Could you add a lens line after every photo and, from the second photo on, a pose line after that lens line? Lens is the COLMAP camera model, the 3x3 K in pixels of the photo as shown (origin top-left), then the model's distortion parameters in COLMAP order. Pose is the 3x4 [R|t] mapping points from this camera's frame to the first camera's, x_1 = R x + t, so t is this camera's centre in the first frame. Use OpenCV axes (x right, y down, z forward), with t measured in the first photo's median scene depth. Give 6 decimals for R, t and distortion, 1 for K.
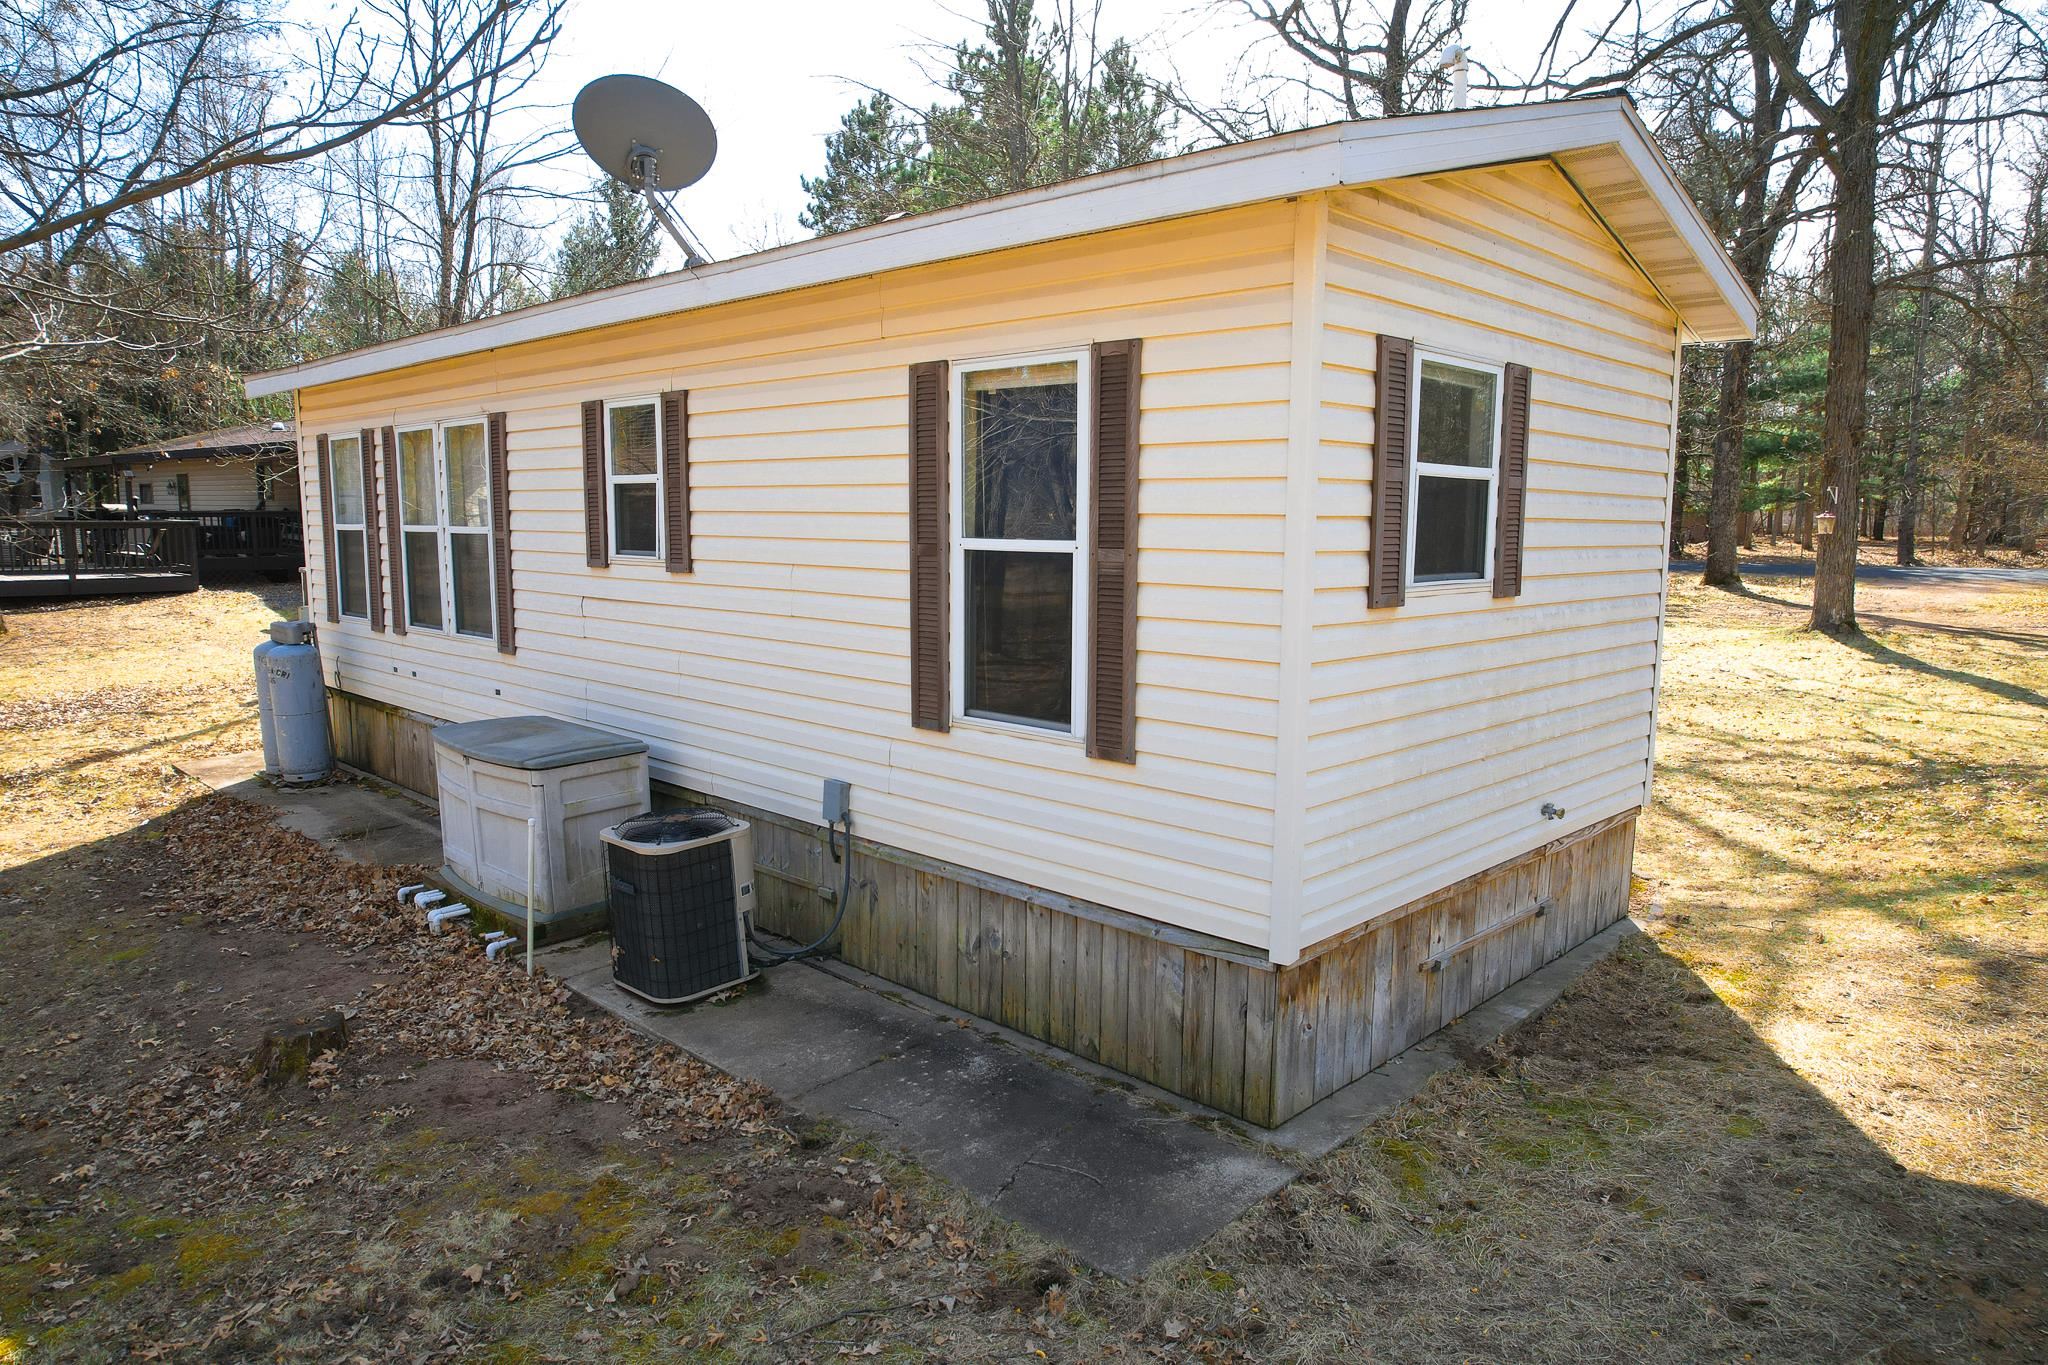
lens RADIAL K [[1309.3, 0, 1025.0], [0, 1309.3, 685.0], [0, 0, 1]] dist [-0.047273, 0.025025]
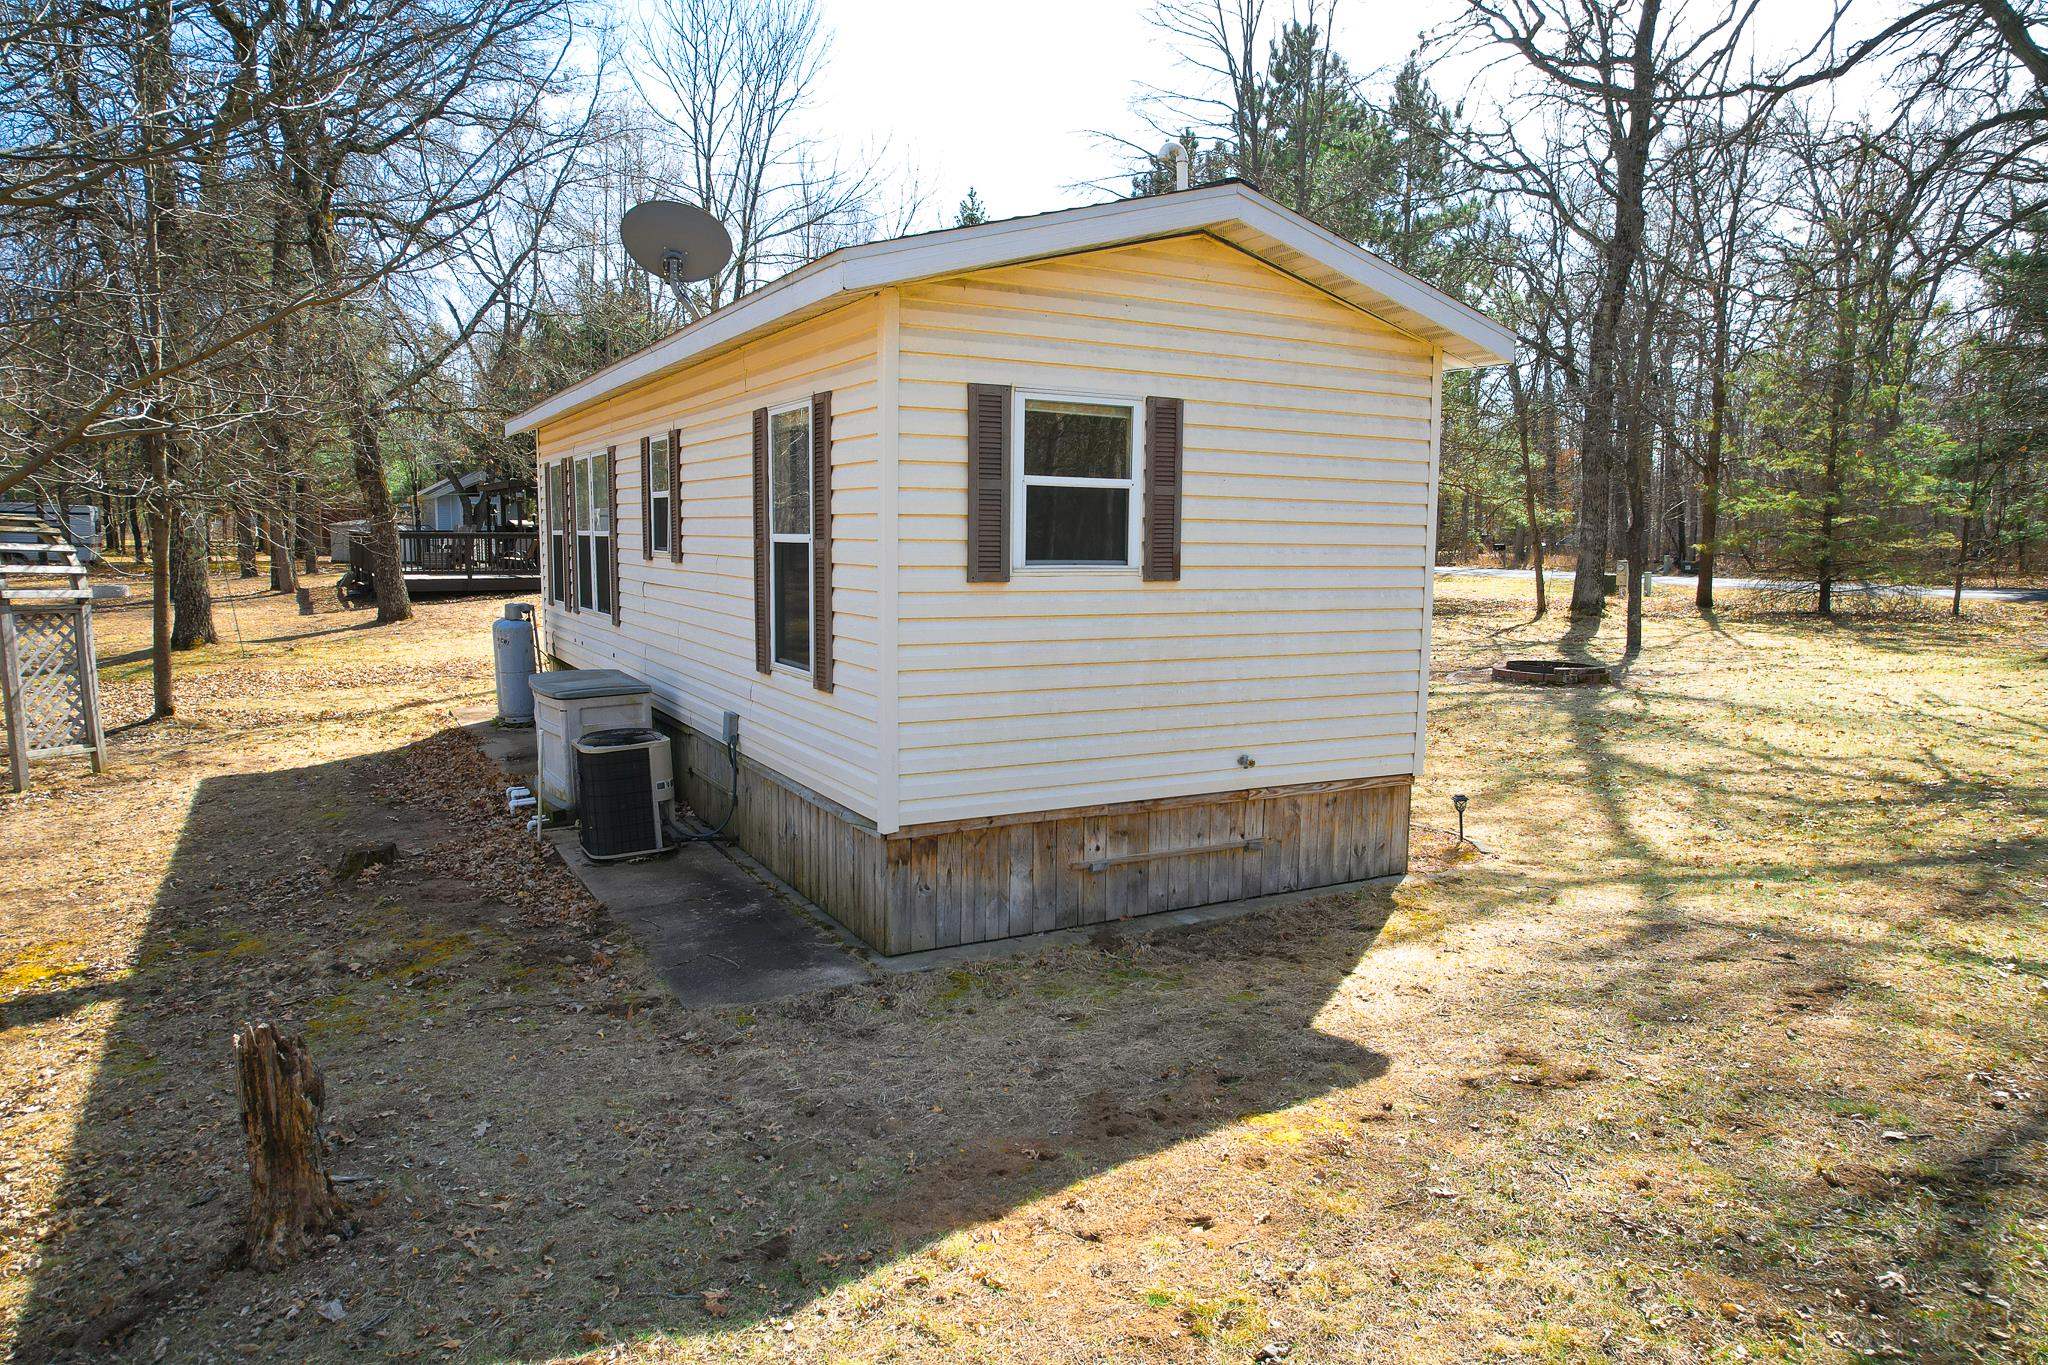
lens RADIAL K [[1309.3, 0, 1018.0], [0, 1309.3, 681.2], [0, 0, 1]] dist [-0.047273, 0.025025]
pose [[0.955206, 0.035914, -0.293756, 0.617317], [-0.041756, 0.999035, -0.013636, 0.053139], [0.292982, 0.025292, 0.955783, -0.252024]]
